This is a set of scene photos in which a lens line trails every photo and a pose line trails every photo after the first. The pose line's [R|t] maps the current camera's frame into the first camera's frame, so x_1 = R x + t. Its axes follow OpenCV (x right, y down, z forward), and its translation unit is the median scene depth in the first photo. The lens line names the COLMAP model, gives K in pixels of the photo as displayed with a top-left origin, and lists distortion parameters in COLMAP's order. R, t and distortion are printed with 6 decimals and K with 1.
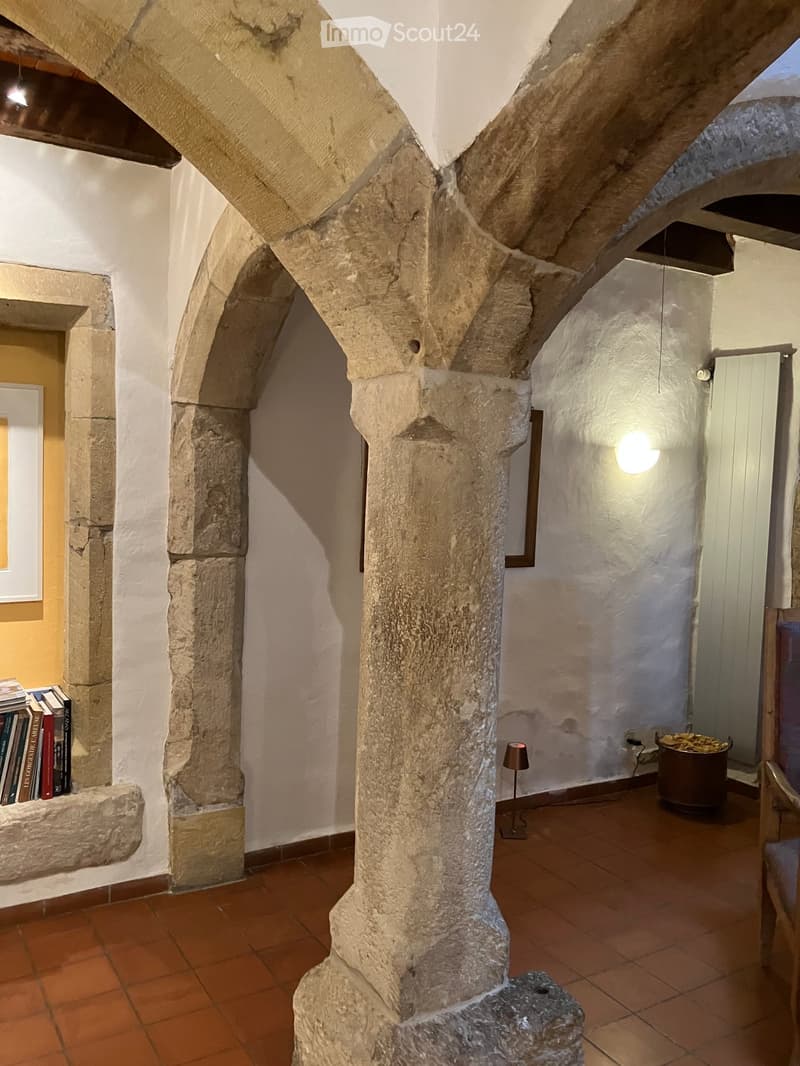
lens RADIAL K [[914.1, 0, 400.0], [0, 914.1, 533.0], [0, 0, 1]] dist [0.008564, 0.005220]
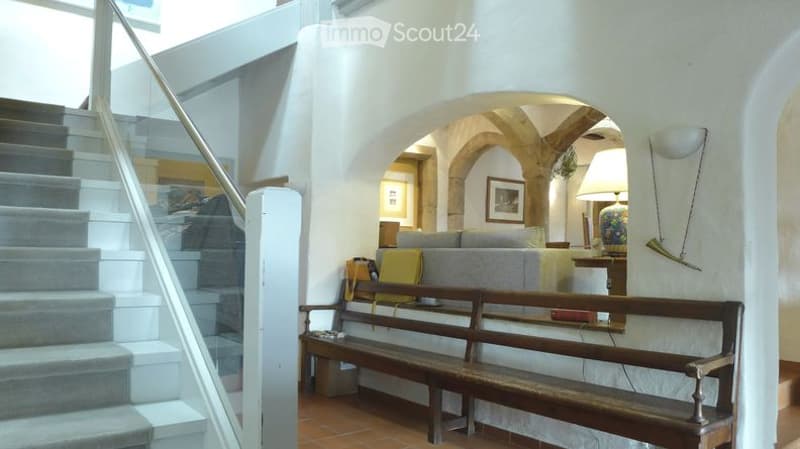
lens RADIAL K [[598.1, 0, 381.9], [0, 598.1, 225.2], [0, 0, 1]] dist [0.000301, -0.000182]
pose [[0.996758, -0.006693, 0.080178, -0.937876], [0.014852, 0.994713, -0.101610, 0.420473], [-0.079074, 0.102471, 0.991588, -2.012104]]
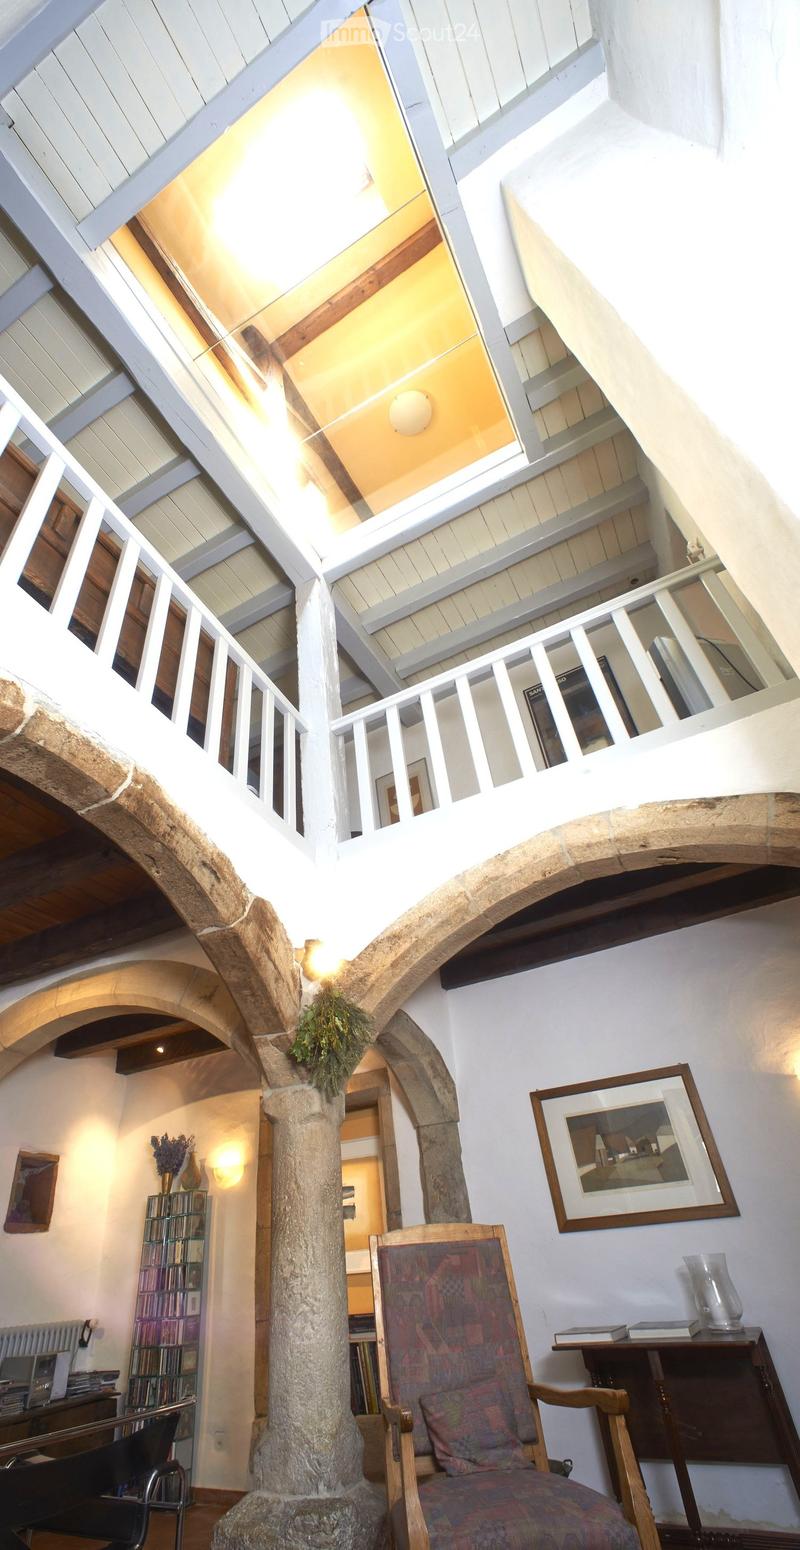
lens RADIAL K [[656.3, 0, 346.1], [0, 656.3, 774.0], [0, 0, 1]] dist [-0.001366, -0.000157]
pose [[0.479710, -0.580828, -0.657661, 1.171585], [0.023623, 0.757811, -0.652046, 0.214931], [0.877109, 0.297257, 0.377250, 0.186640]]
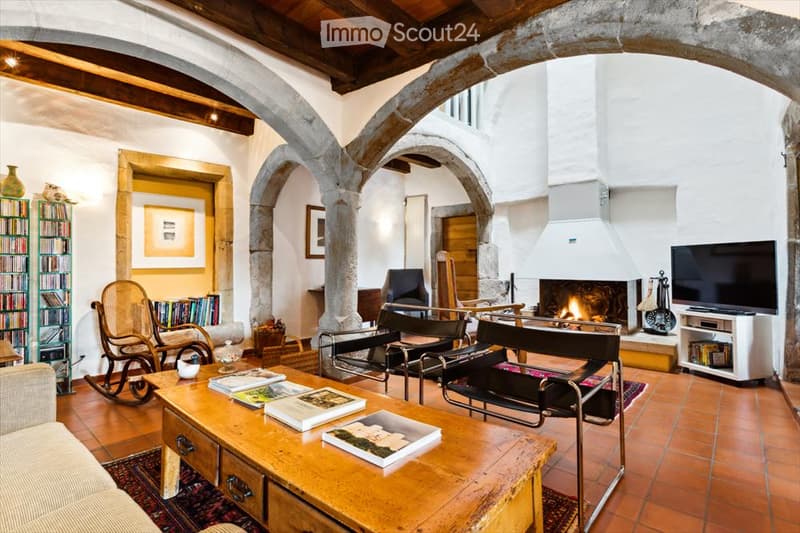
lens RADIAL K [[405.9, 0, 400.0], [0, 405.9, 266.5], [0, 0, 1]] dist [-0.004502, -0.000693]
pose [[0.959228, -0.029637, 0.281076, -0.178649], [0.043566, 0.998106, -0.043437, 0.206637], [-0.279257, 0.053911, 0.958702, -0.684018]]
